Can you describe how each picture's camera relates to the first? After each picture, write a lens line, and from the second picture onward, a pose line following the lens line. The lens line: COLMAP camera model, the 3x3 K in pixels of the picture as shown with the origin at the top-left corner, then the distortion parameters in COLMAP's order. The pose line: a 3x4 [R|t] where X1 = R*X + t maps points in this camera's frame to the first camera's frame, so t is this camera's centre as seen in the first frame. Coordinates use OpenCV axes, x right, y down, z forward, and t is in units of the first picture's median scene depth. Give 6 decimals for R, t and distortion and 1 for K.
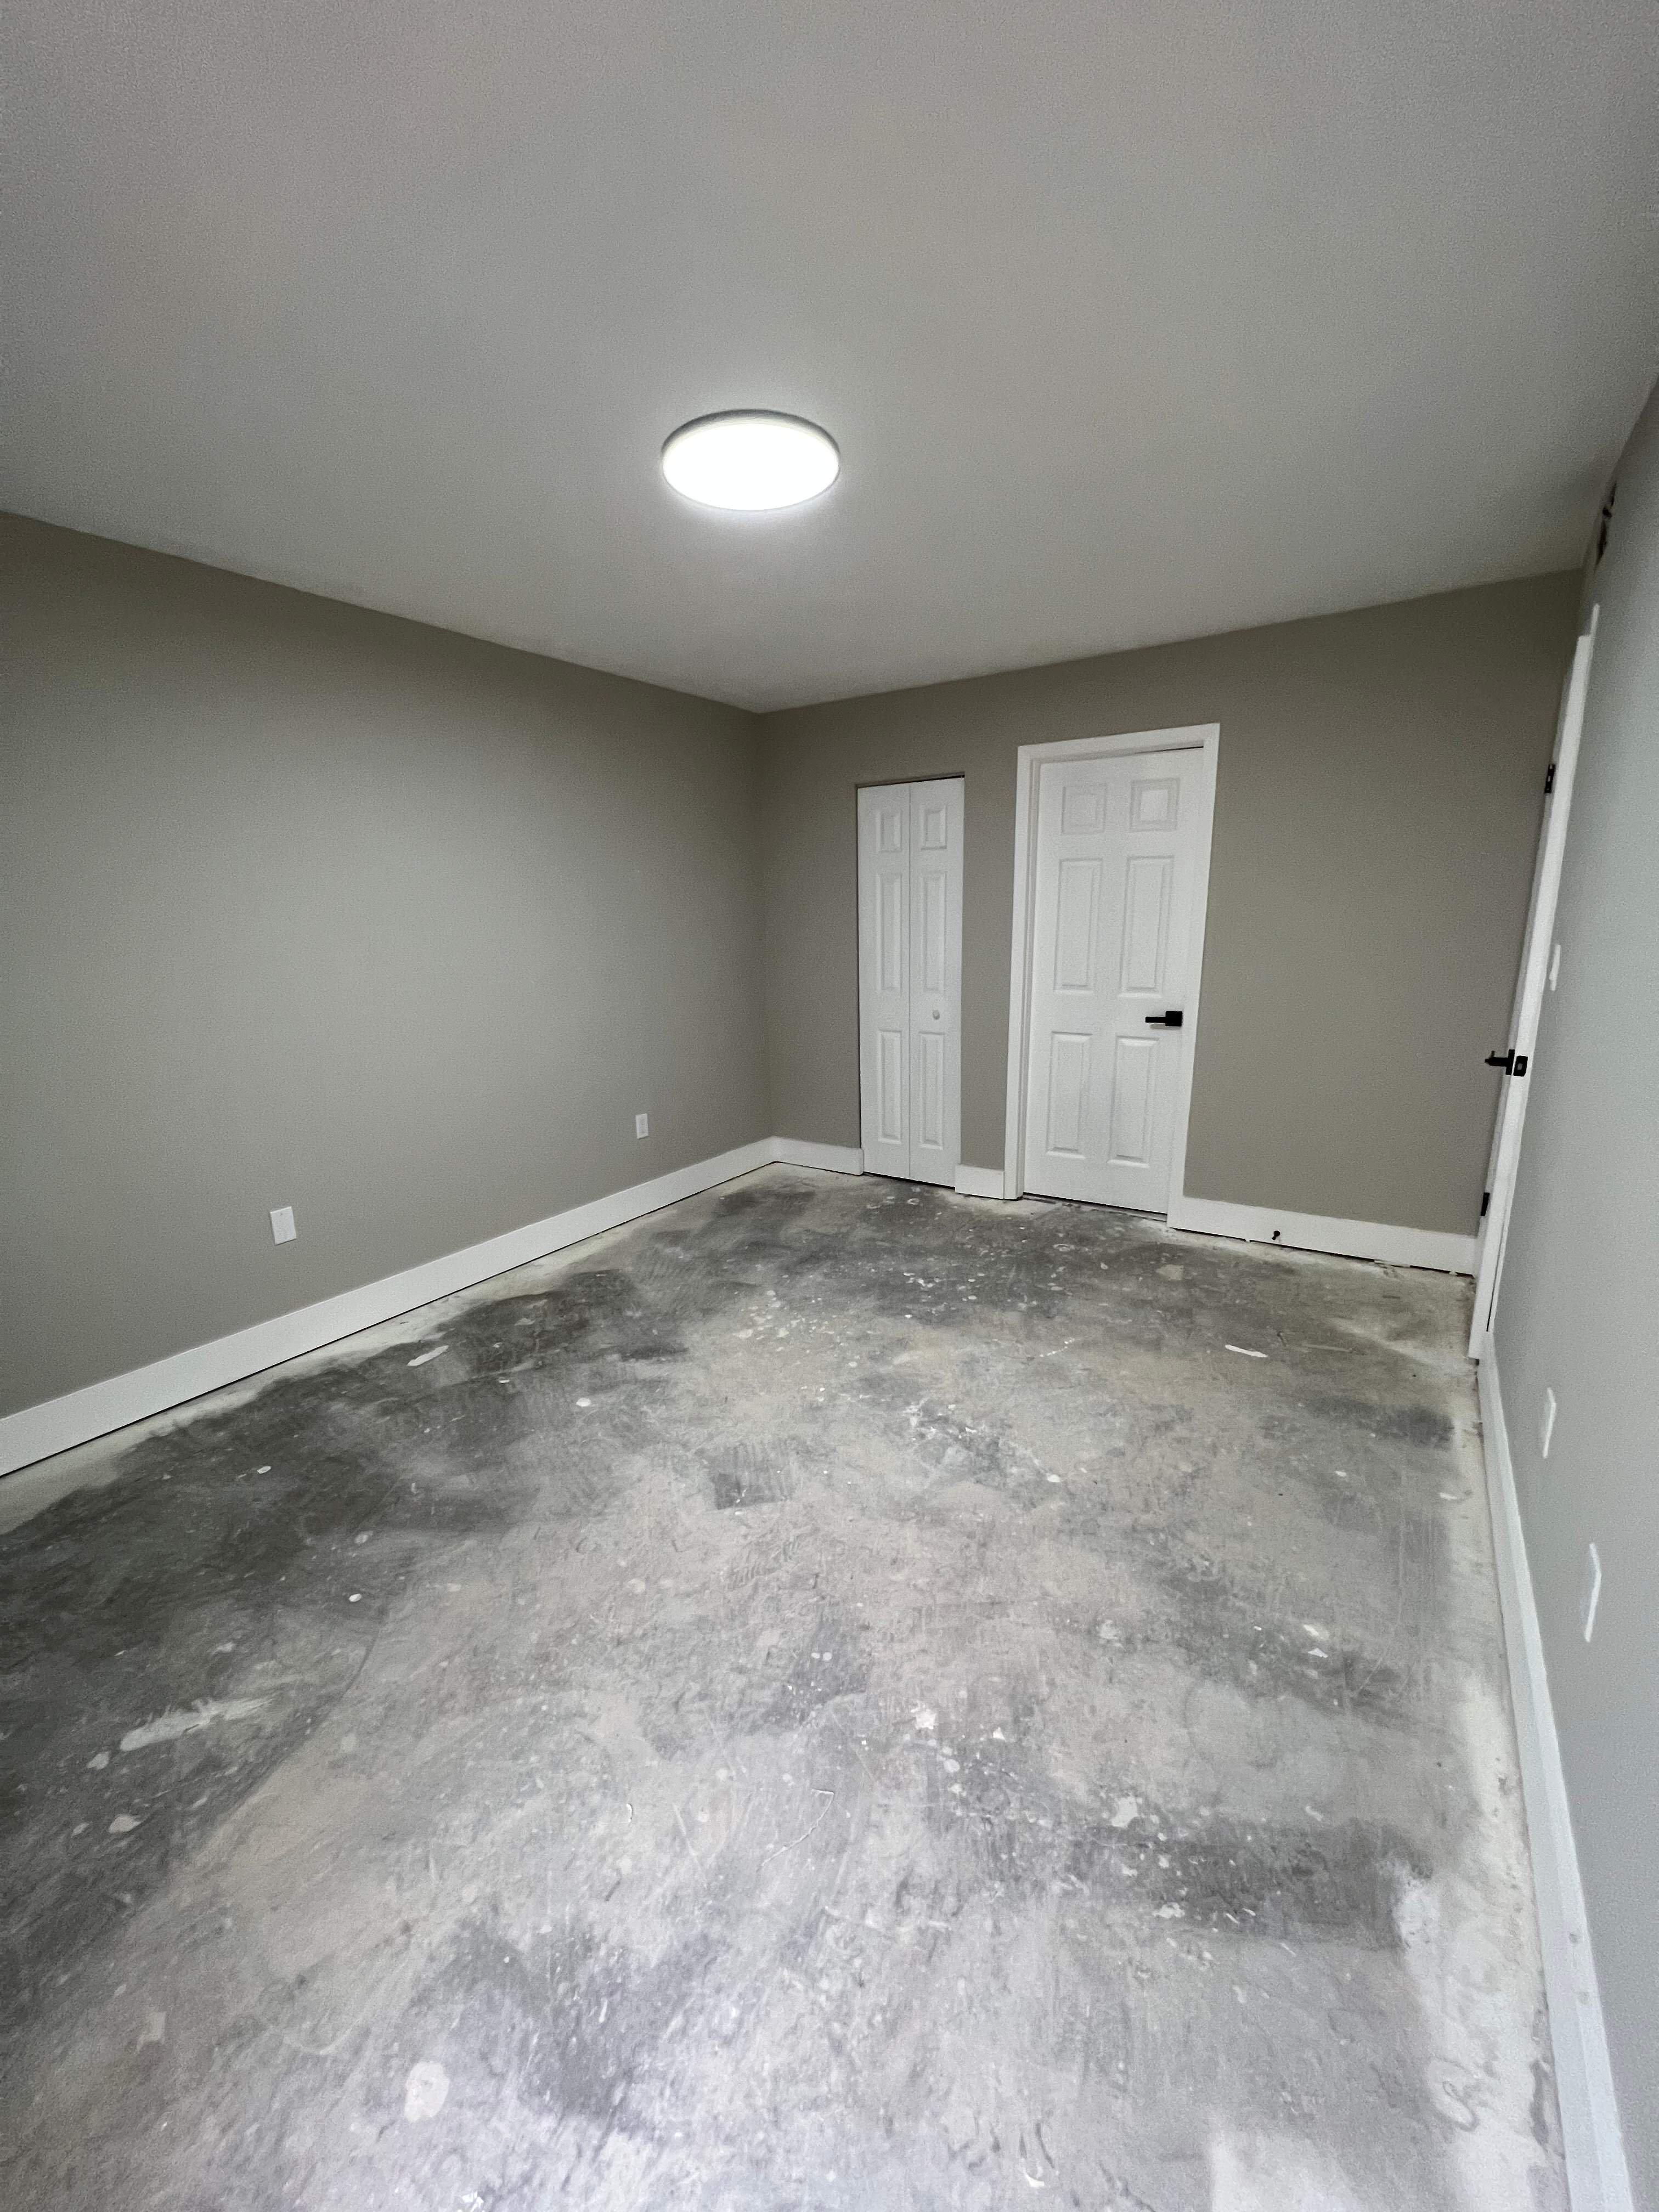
lens RADIAL K [[884.8, 0, 830.0], [0, 884.8, 1106.8], [0, 0, 1]] dist [-0.001219, 0.000751]
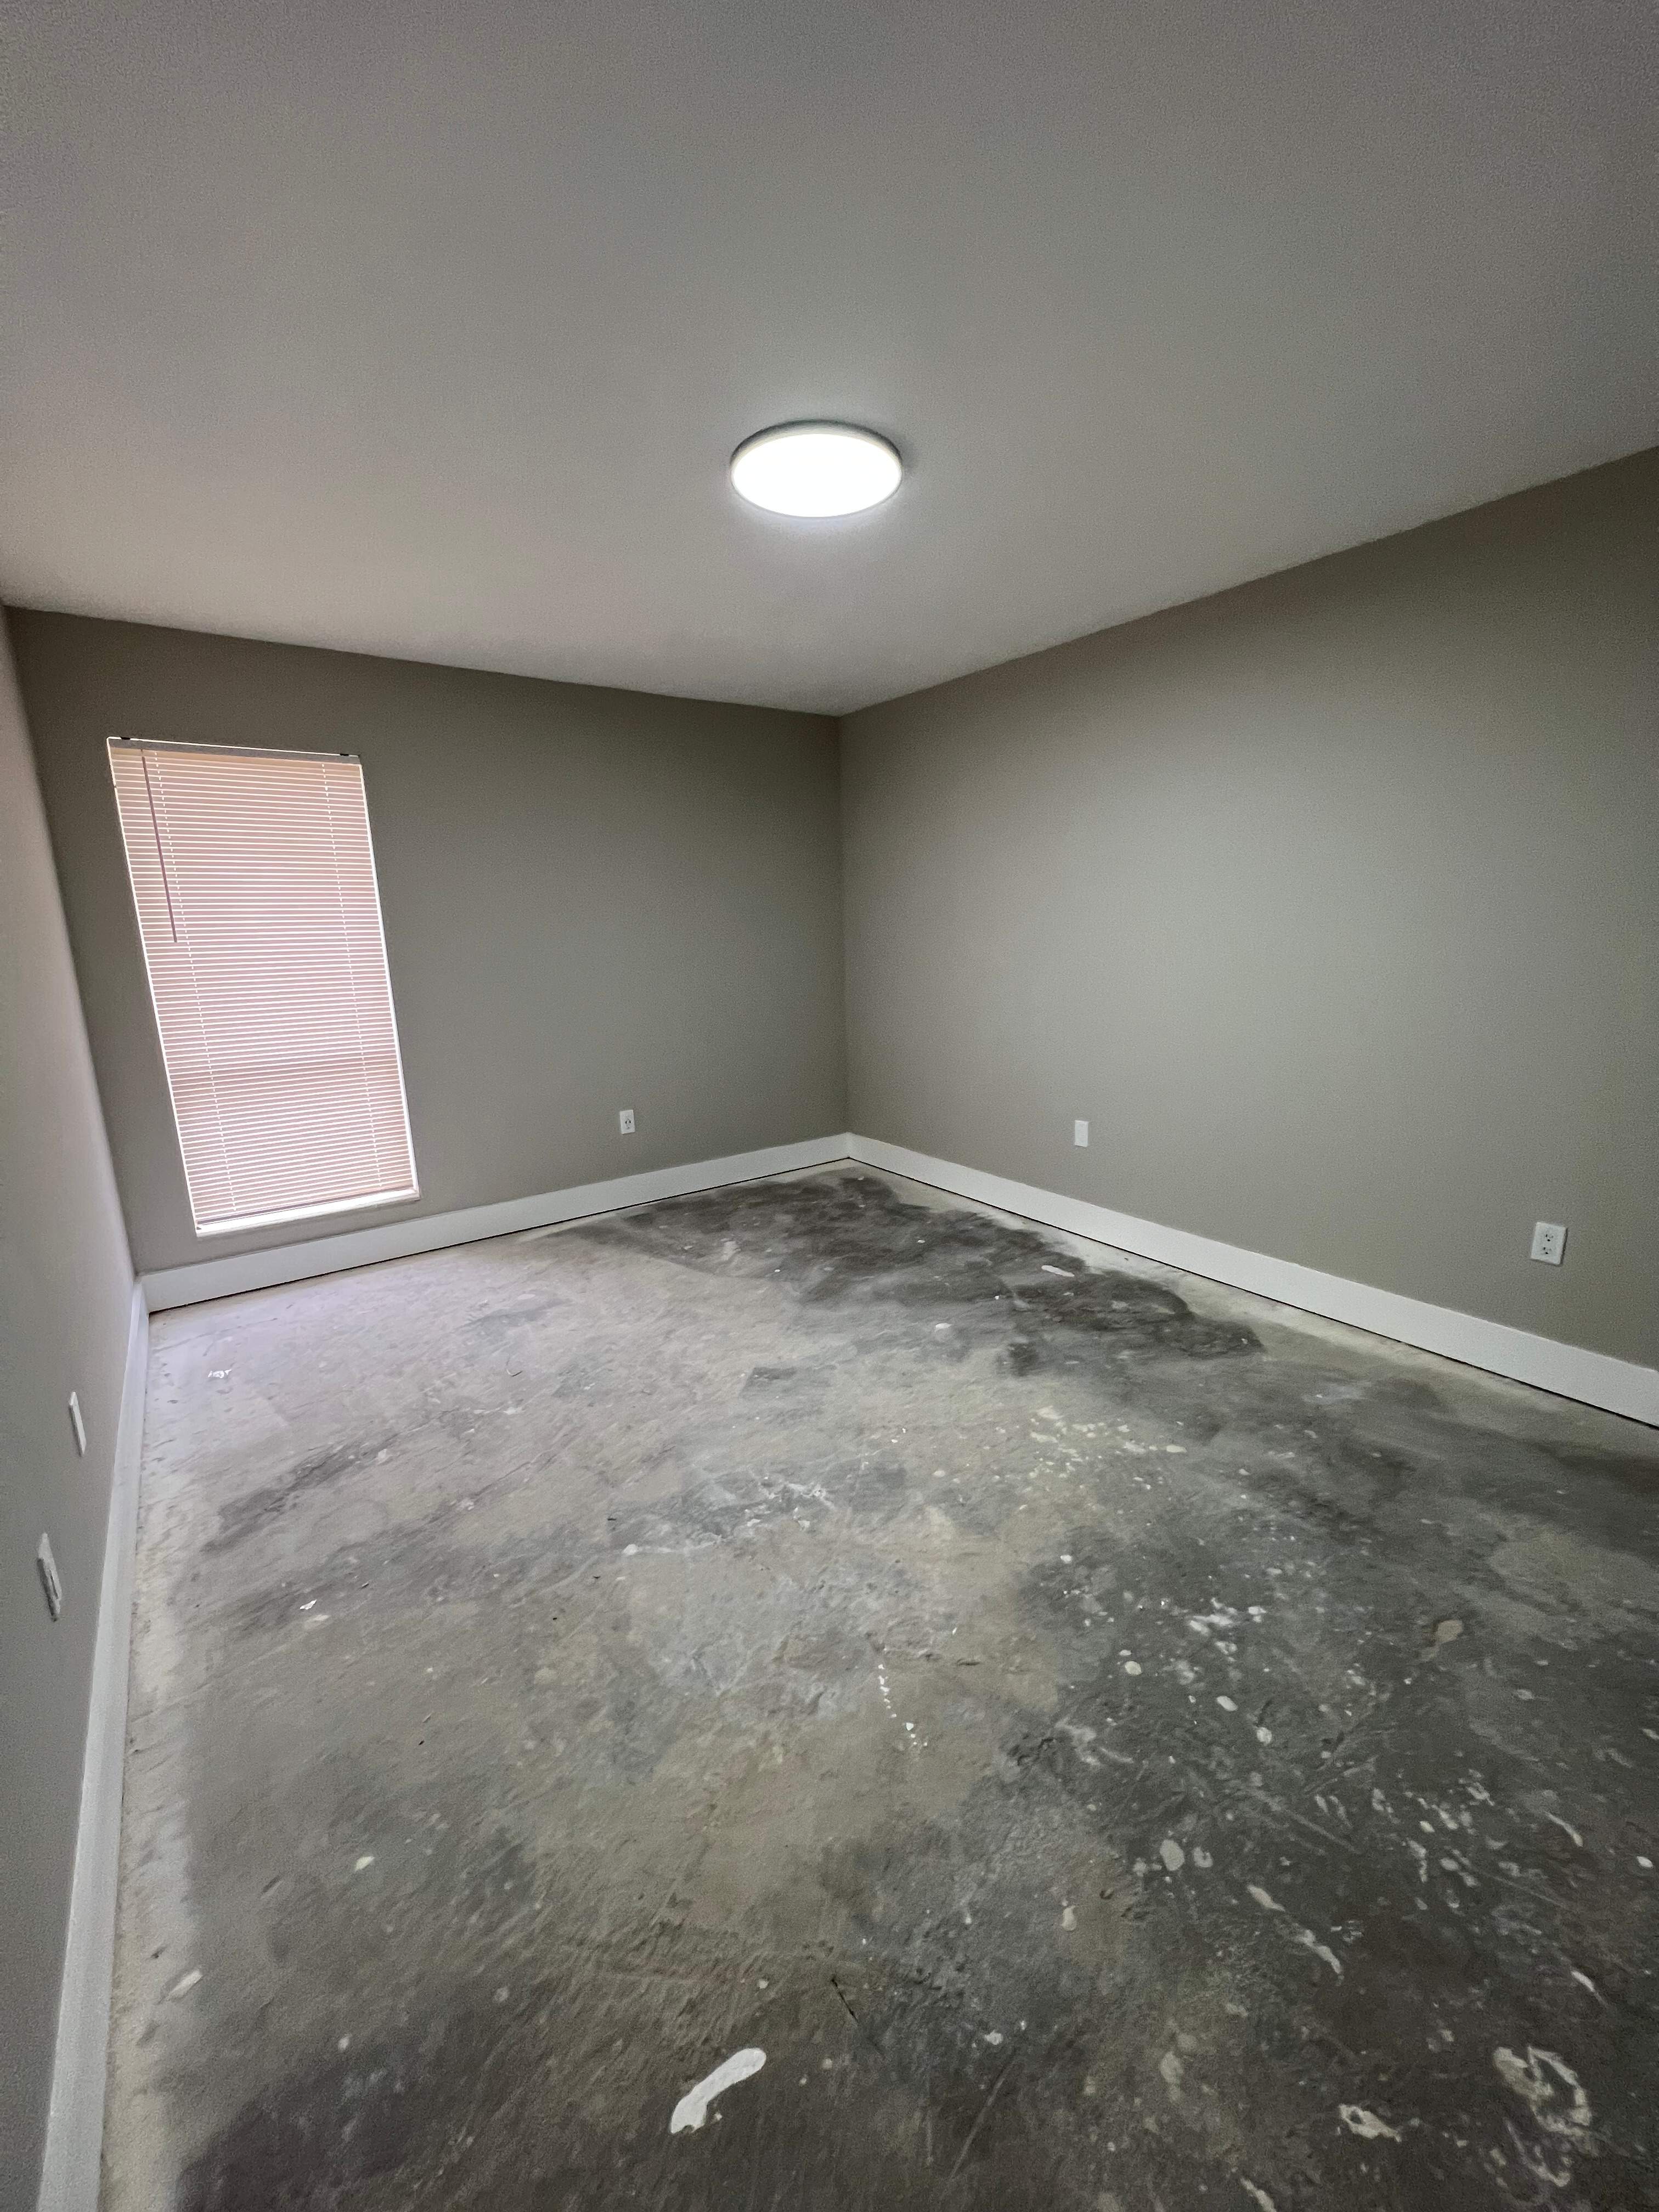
lens RADIAL K [[884.8, 0, 828.9], [0, 884.8, 1104.4], [0, 0, 1]] dist [-0.001219, 0.000751]
pose [[-0.353315, 0.229479, -0.906922, 0.748553], [-0.167510, 0.938261, 0.302666, -0.259768], [0.920385, 0.258855, -0.293062, 1.116205]]
